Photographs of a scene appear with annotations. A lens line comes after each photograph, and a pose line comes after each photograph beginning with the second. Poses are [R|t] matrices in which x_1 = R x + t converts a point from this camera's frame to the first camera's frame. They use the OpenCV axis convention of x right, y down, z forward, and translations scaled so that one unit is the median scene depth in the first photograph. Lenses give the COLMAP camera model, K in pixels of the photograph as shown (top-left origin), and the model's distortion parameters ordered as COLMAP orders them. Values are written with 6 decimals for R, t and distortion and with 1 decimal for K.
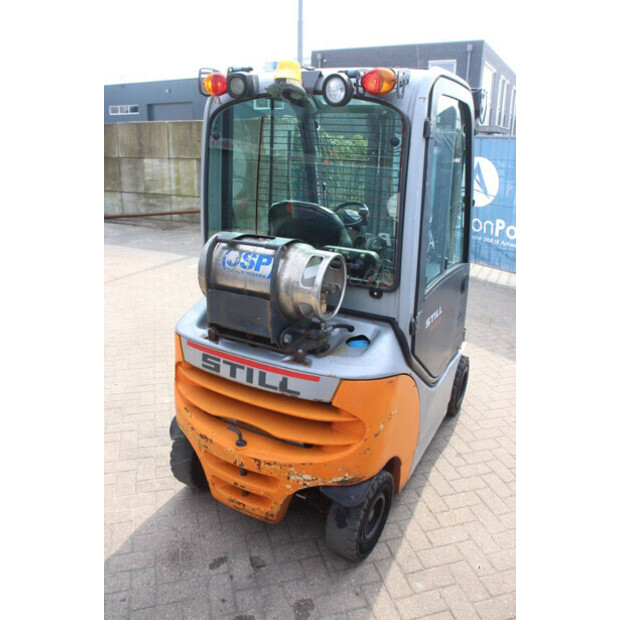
lens RADIAL K [[499.6, 0, 309.0], [0, 499.6, 315.4], [0, 0, 1]] dist [-0.138560, 0.092068]
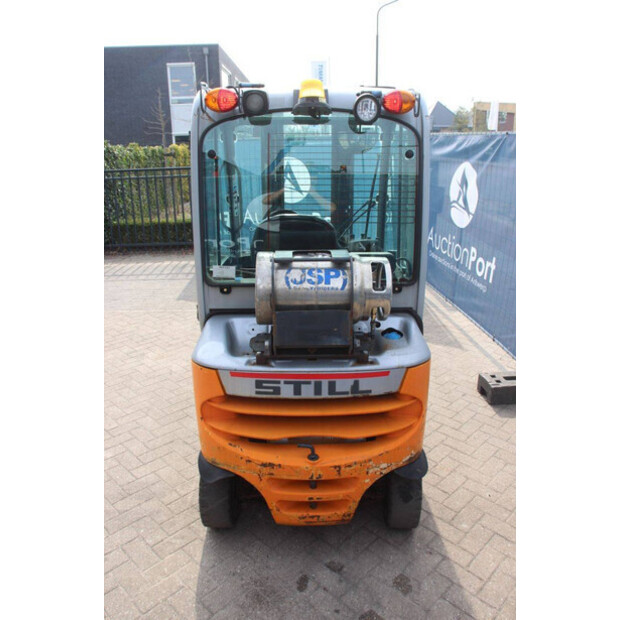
lens RADIAL K [[499.6, 0, 309.9], [0, 499.6, 316.4], [0, 0, 1]] dist [-0.138560, 0.092068]
pose [[0.870921, -0.190653, 0.452933, -0.546988], [0.190930, 0.980543, 0.045612, -0.070194], [-0.452816, 0.046754, 0.890377, 0.091132]]
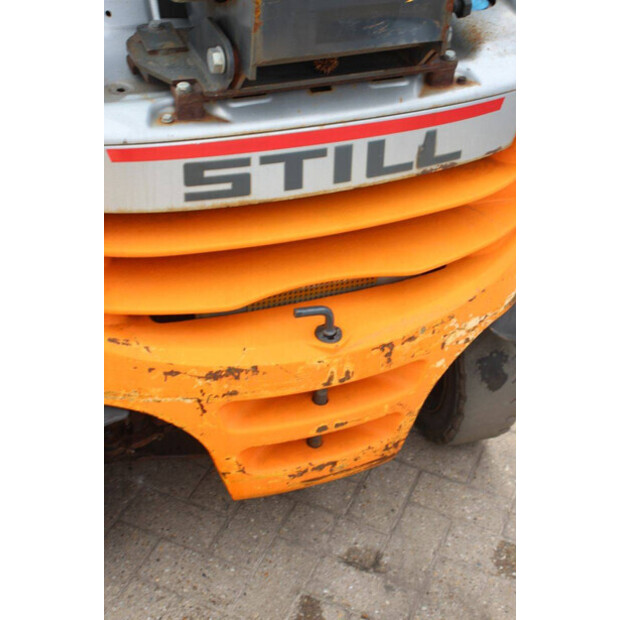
lens RADIAL K [[1045.8, 0, 305.7], [0, 1045.8, 308.1], [0, 0, 1]] dist [0.171694, 0.000000]
pose [[0.641558, -0.460707, 0.613313, -0.675422], [0.222357, 0.876914, 0.426121, -0.135019], [-0.734139, -0.137007, 0.665033, 0.438821]]
